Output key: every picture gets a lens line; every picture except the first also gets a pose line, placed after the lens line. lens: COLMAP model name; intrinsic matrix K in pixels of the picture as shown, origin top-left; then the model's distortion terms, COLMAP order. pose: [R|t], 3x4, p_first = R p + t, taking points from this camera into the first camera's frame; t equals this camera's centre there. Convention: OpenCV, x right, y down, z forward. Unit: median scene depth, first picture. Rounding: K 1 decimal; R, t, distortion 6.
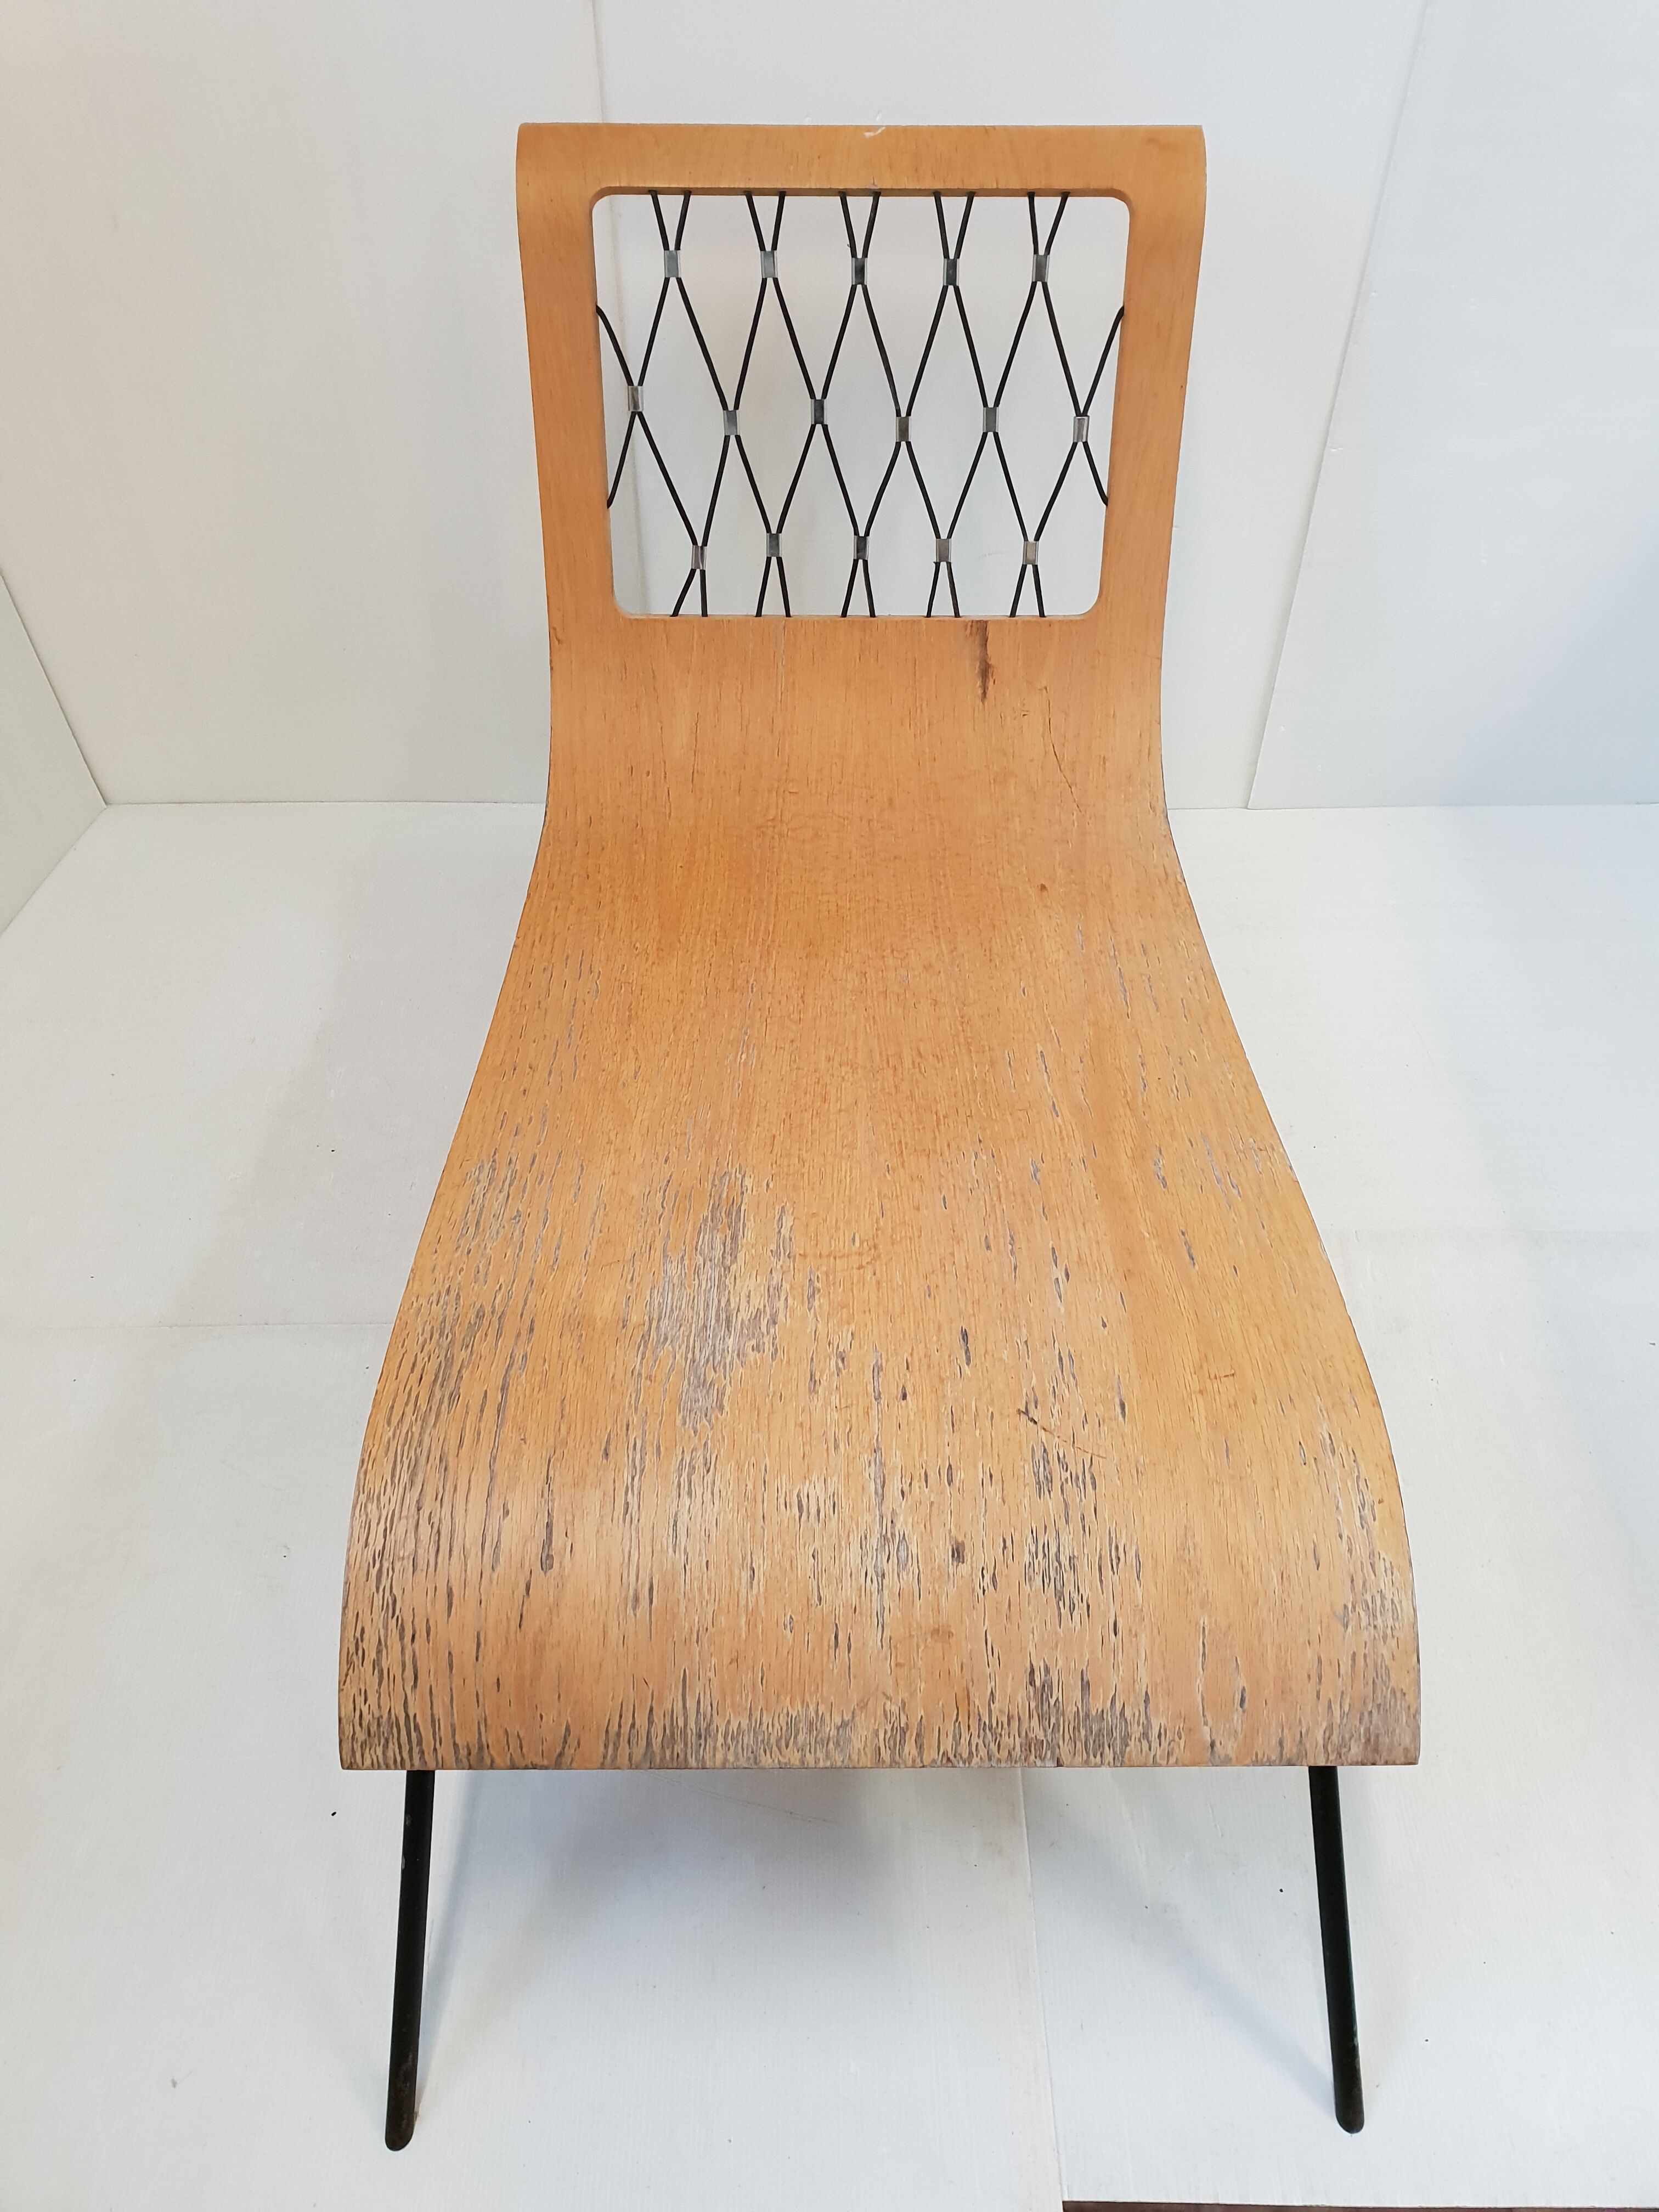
lens RADIAL K [[1670.2, 0, 835.2], [0, 1670.2, 949.9], [0, 0, 1]] dist [0.164613, -0.274126]
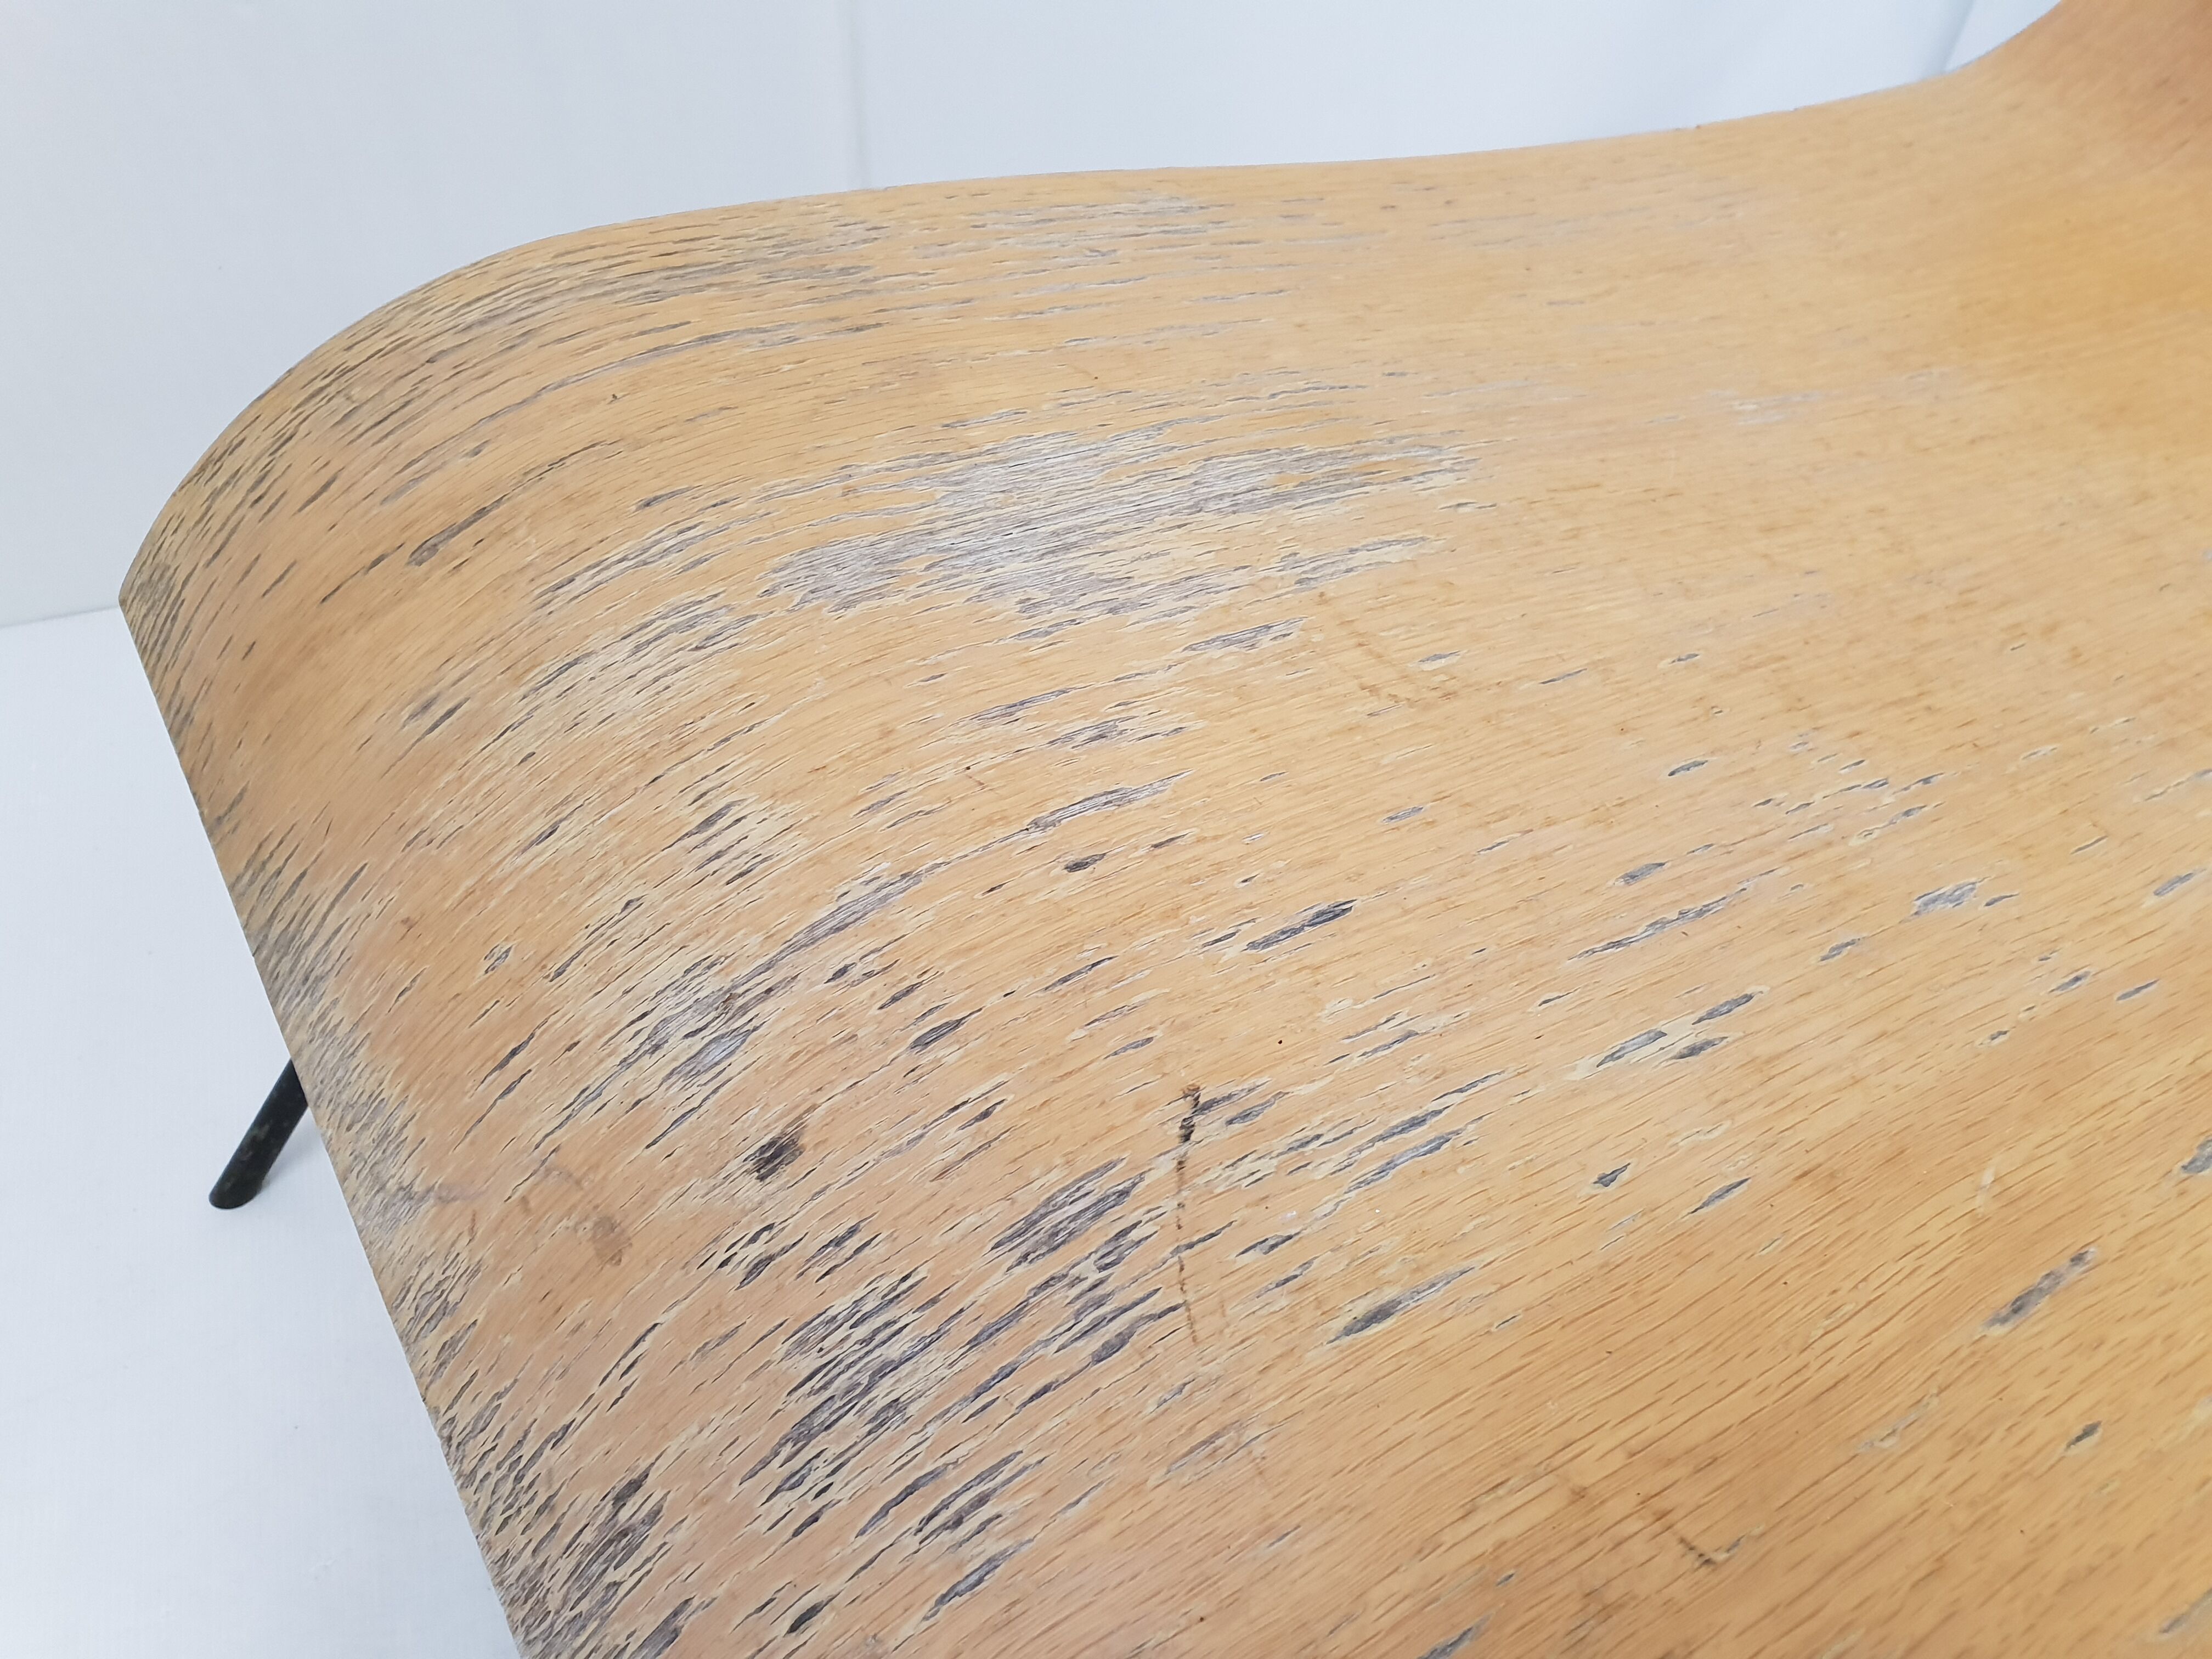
lens RADIAL K [[1809.0, 0, 1106.0], [0, 1809.0, 829.5], [0, 0, 1]] dist [0.161169, -0.377325]
pose [[0.530646, 0.670217, -0.518869, 0.259773], [-0.587875, 0.732016, 0.344318, 0.106653], [0.610588, 0.122319, 0.782445, 0.666150]]
